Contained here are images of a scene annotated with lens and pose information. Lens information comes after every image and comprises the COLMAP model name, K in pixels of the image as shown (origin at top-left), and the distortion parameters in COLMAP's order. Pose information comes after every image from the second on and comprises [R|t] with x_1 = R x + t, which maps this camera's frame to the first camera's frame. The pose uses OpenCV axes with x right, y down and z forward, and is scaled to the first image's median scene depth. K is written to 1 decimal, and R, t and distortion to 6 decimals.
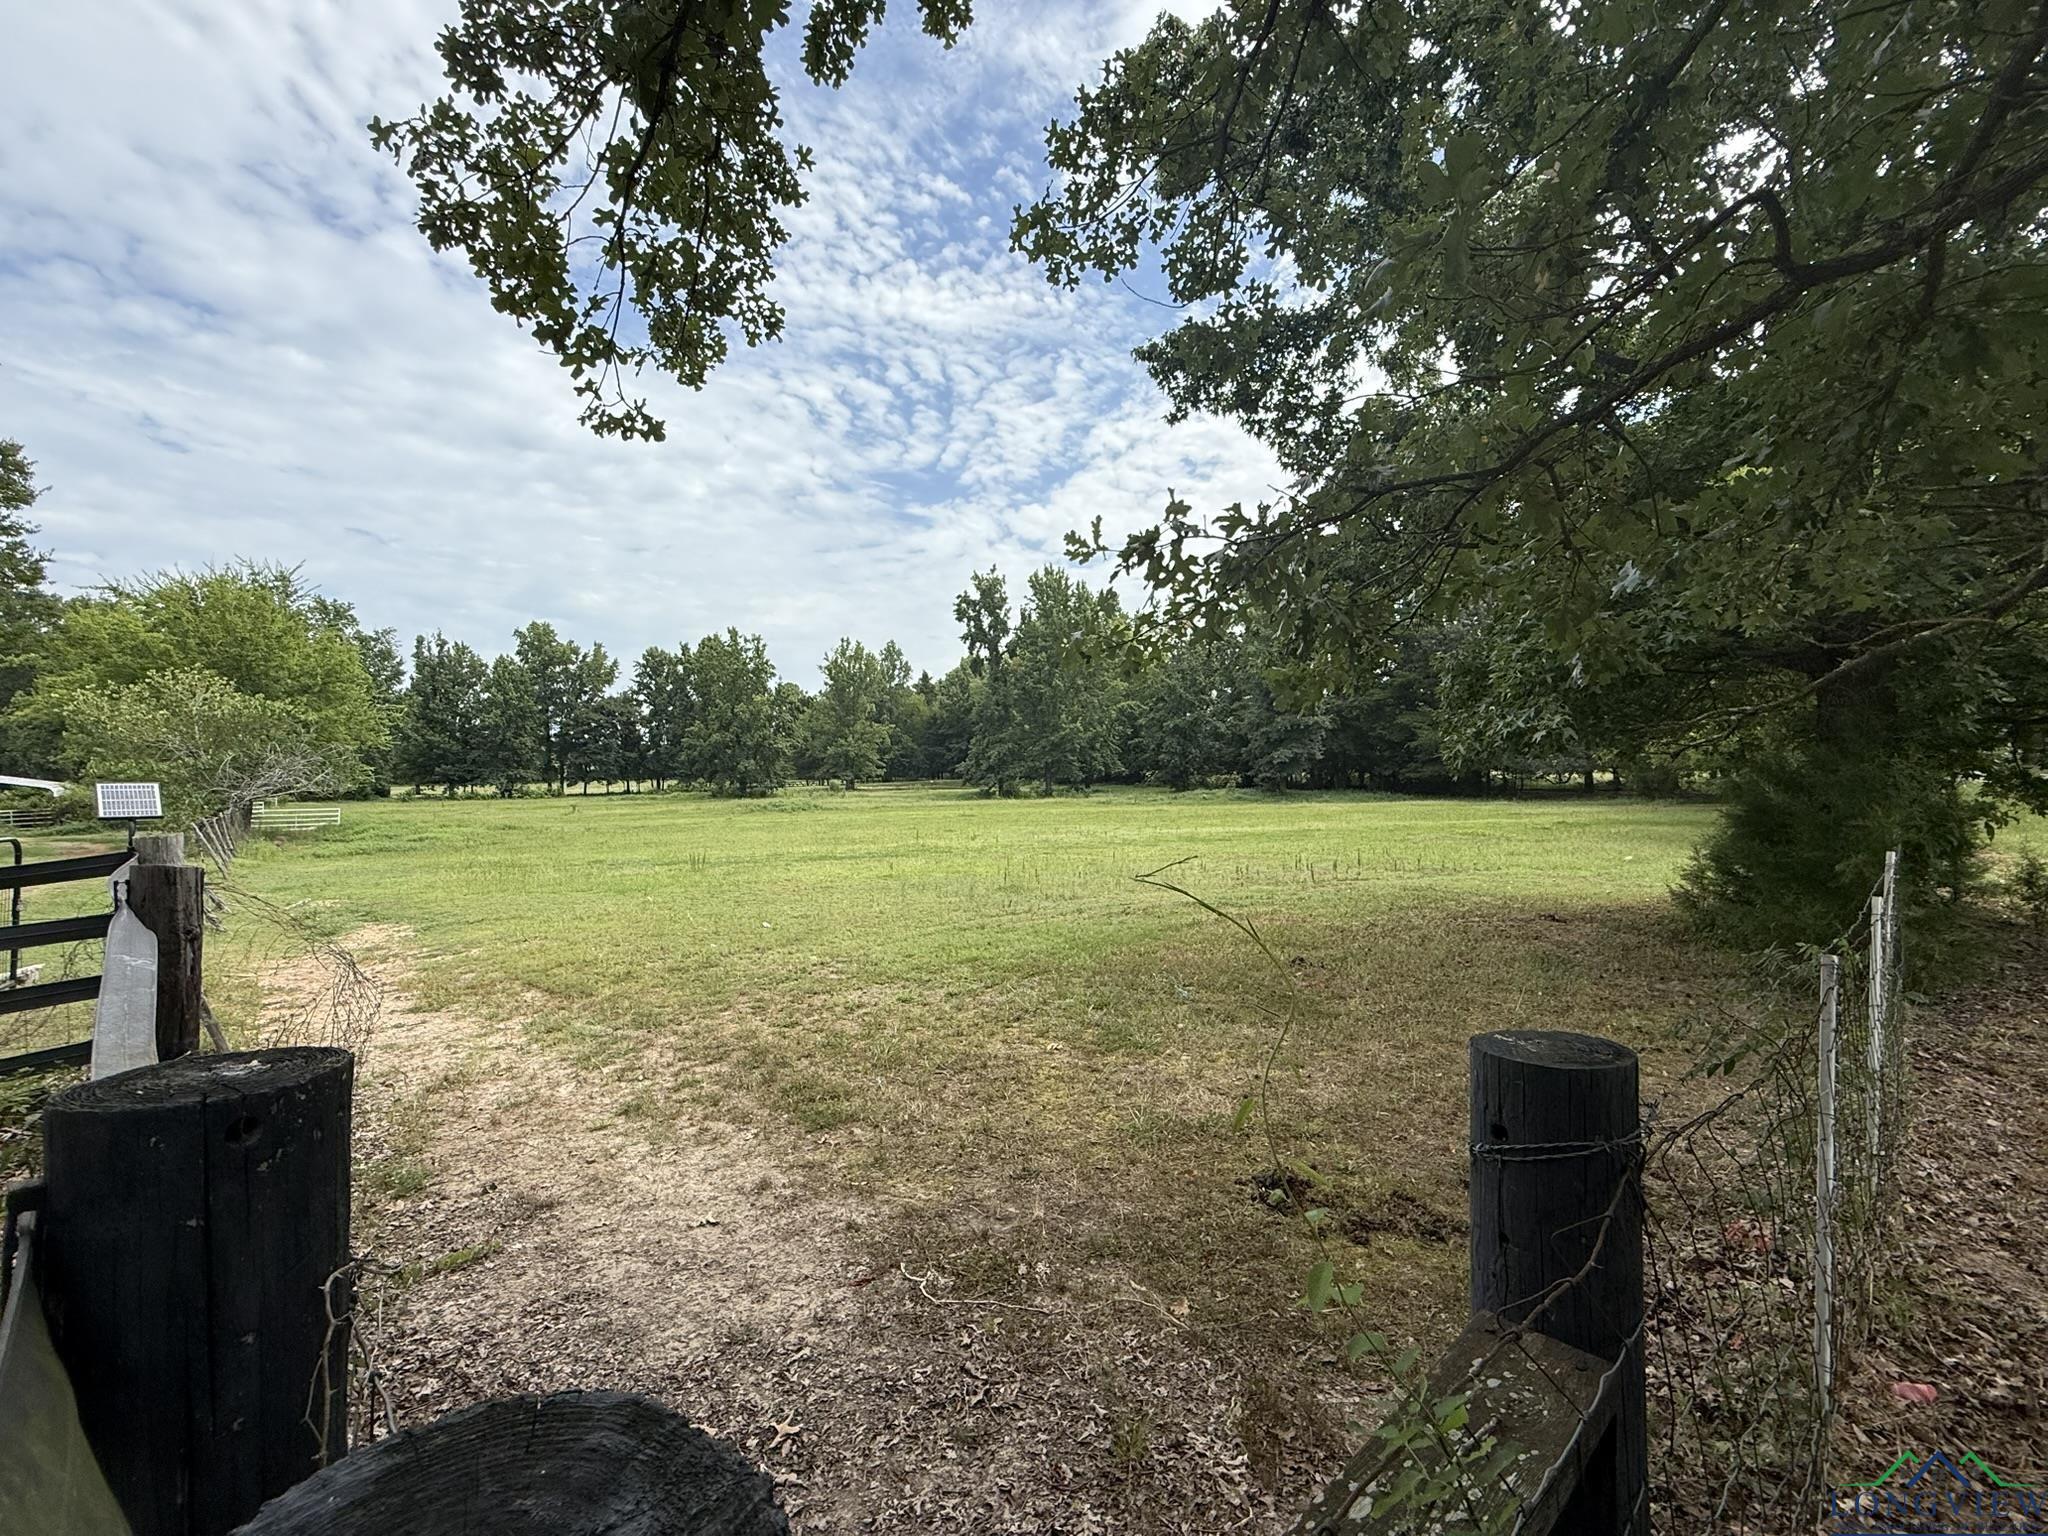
lens RADIAL K [[906.3, 0, 1033.1], [0, 906.3, 777.7], [0, 0, 1]] dist [-0.000081, 0.001807]
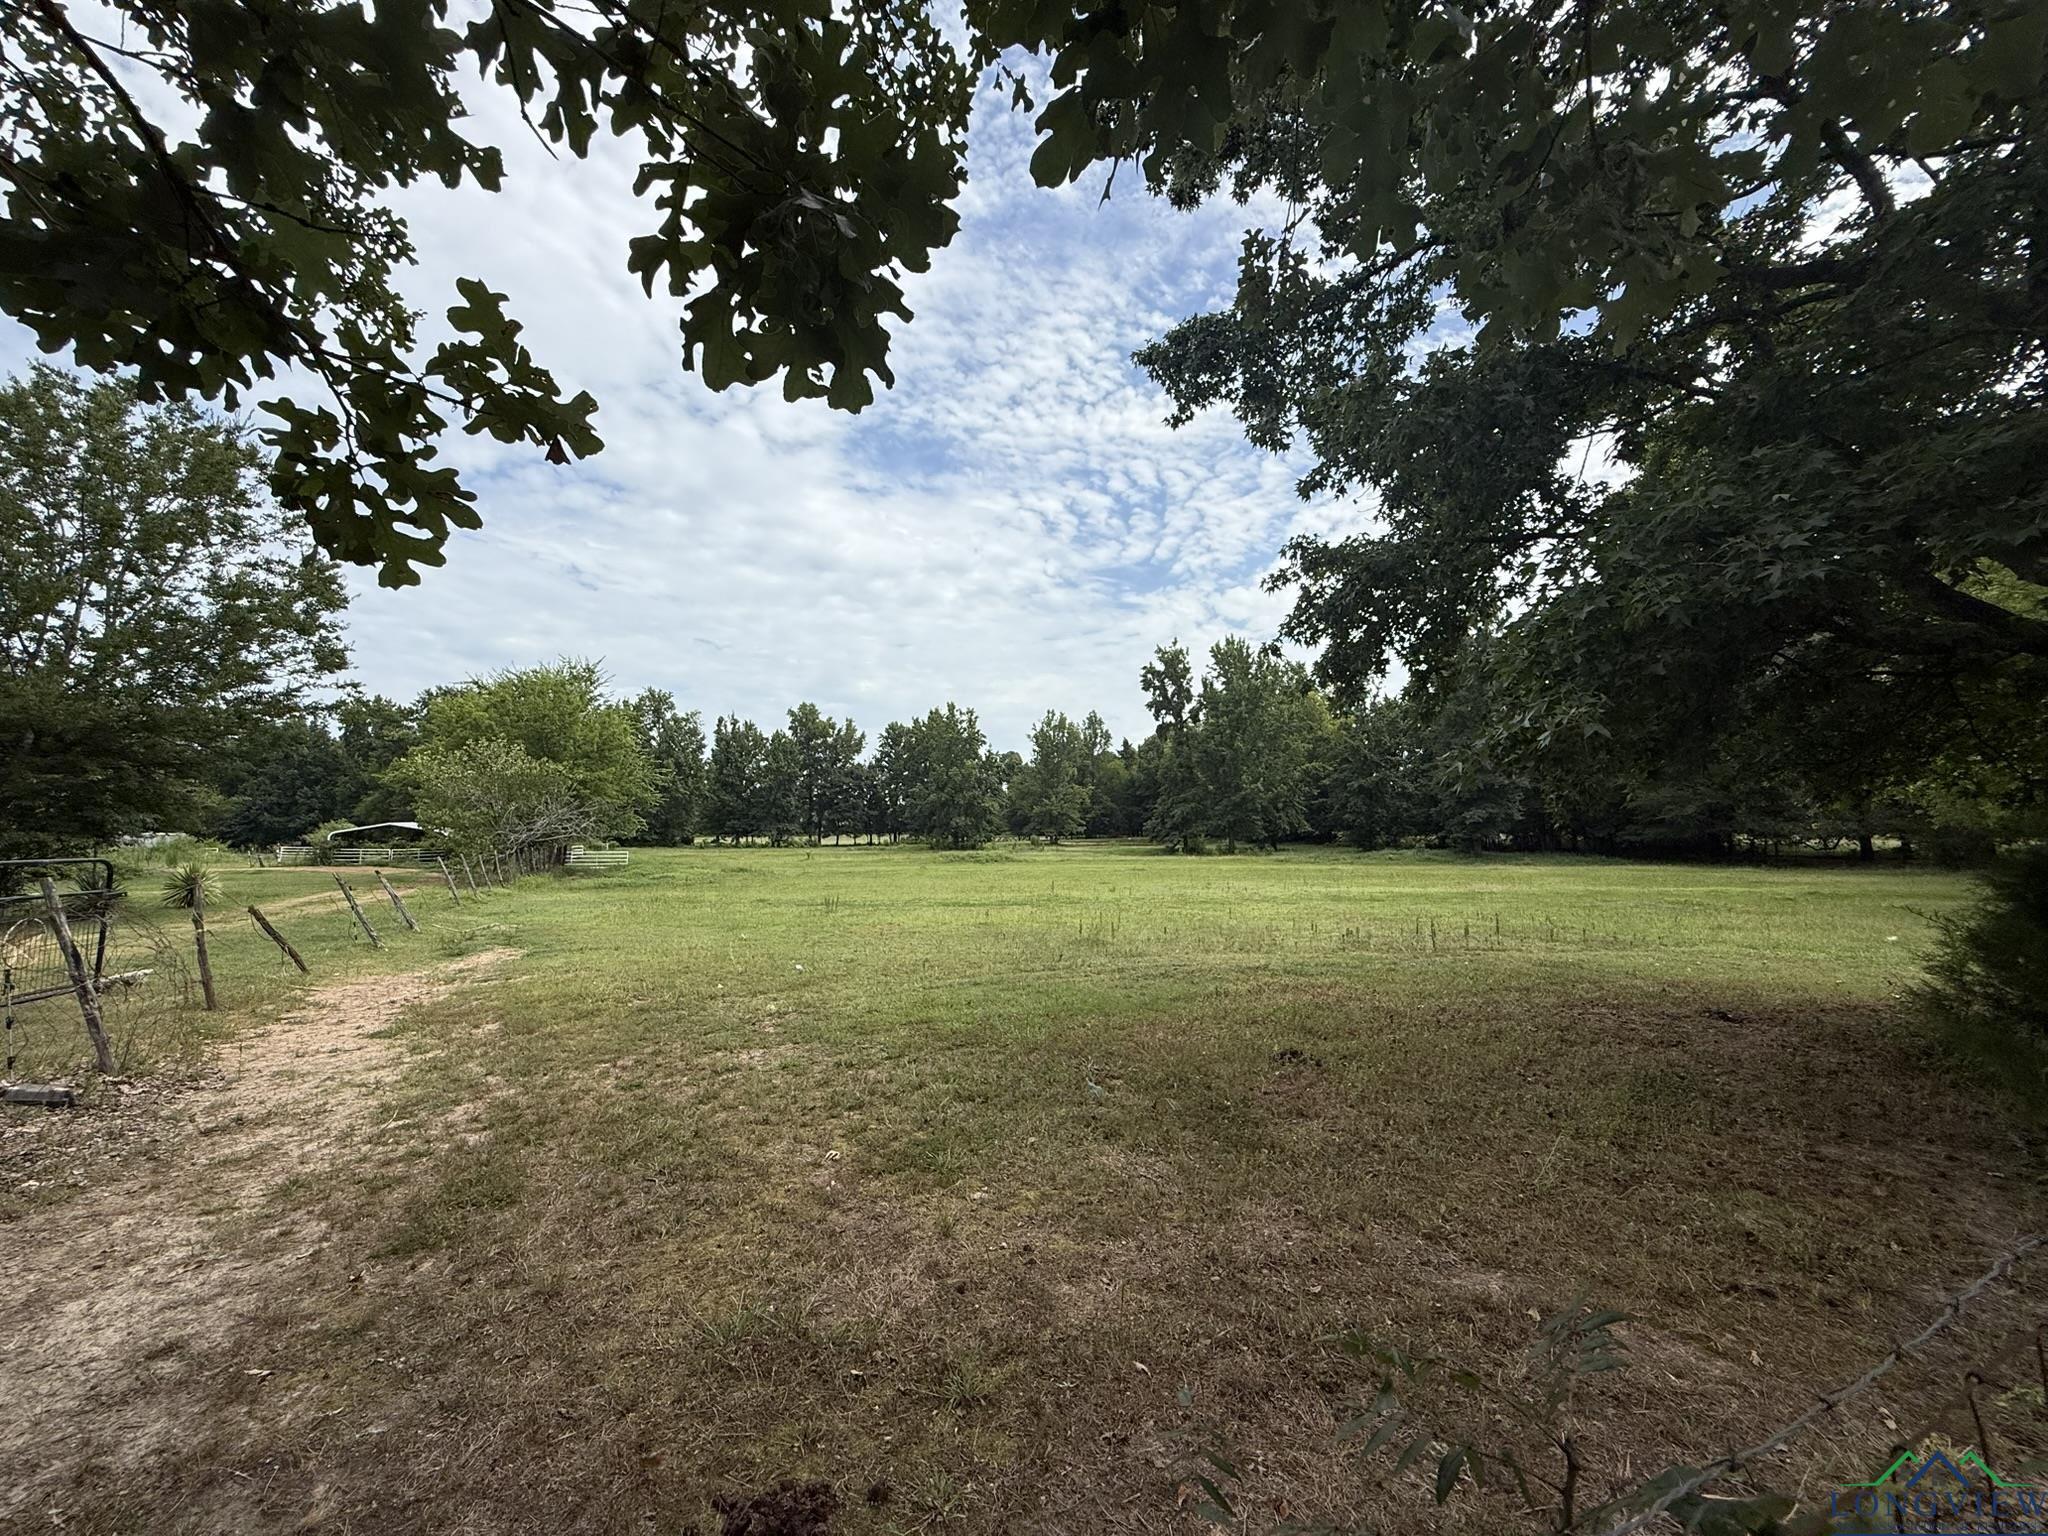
lens RADIAL K [[814.7, 0, 1026.2], [0, 814.7, 778.8], [0, 0, 1]] dist [0.004692, 0.000404]
pose [[0.966674, -0.004751, -0.255965, 0.024574], [-0.013316, 0.997541, -0.068803, 0.001720], [0.255662, 0.069918, 0.964235, 0.023519]]
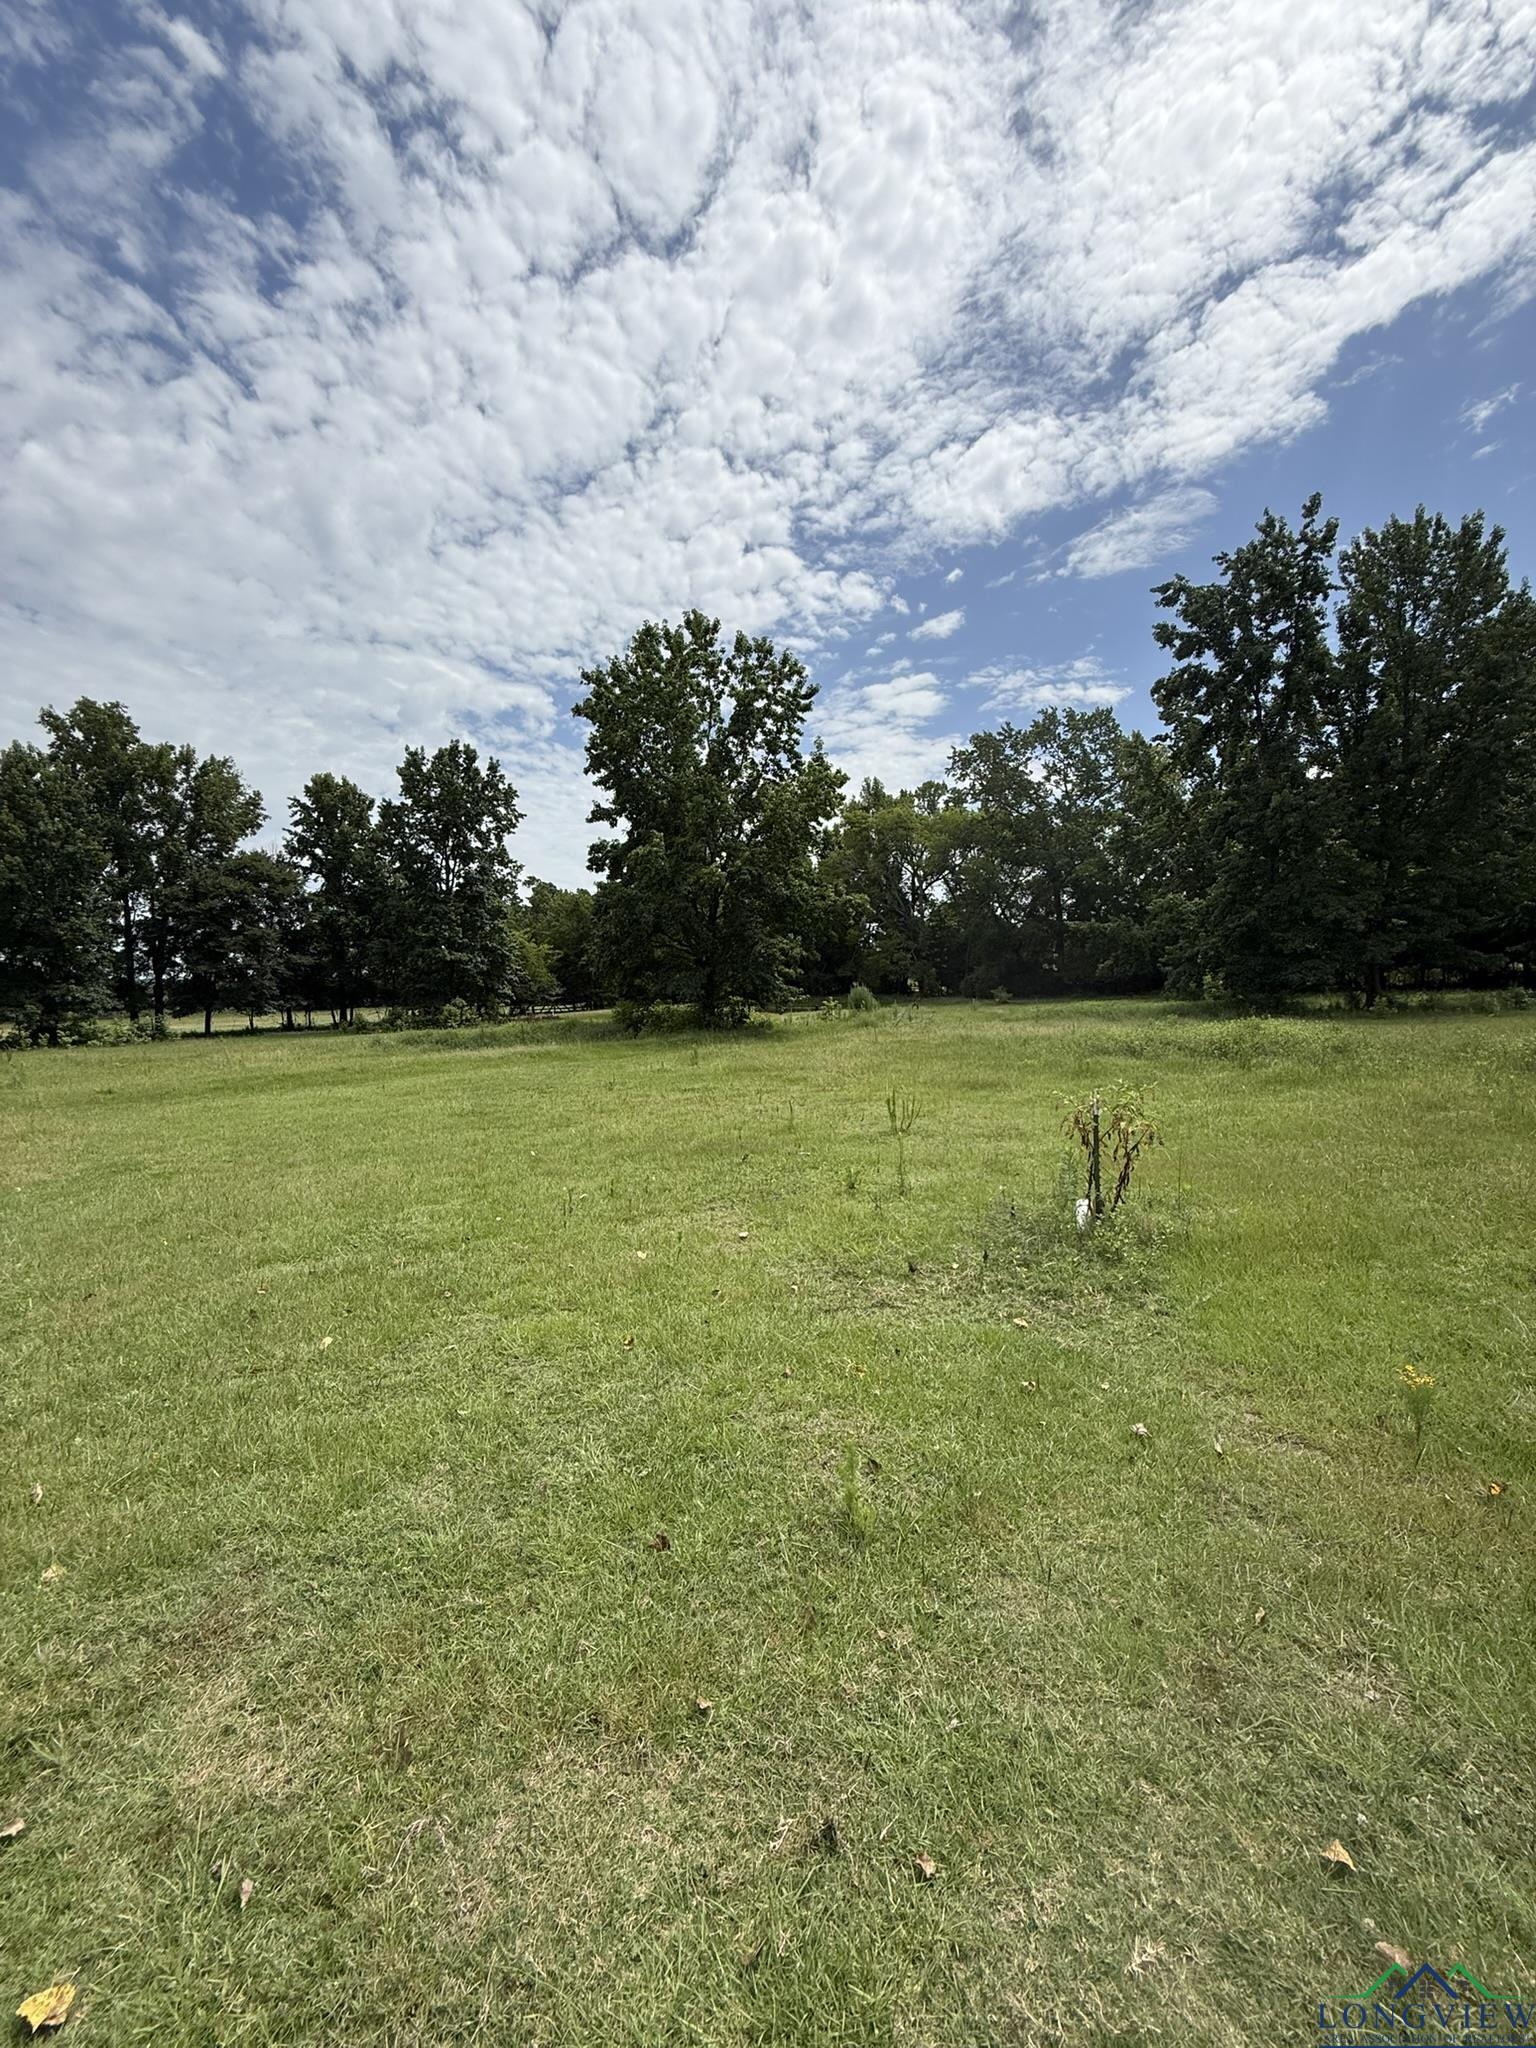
lens RADIAL K [[814.7, 0, 769.4], [0, 814.7, 1031.4], [0, 0, 1]] dist [0.004692, 0.000404]
pose [[0.975409, -0.021787, 0.219323, -0.302959], [0.016028, 0.999479, 0.028004, 0.009106], [-0.219819, -0.023800, 0.975250, 0.499119]]
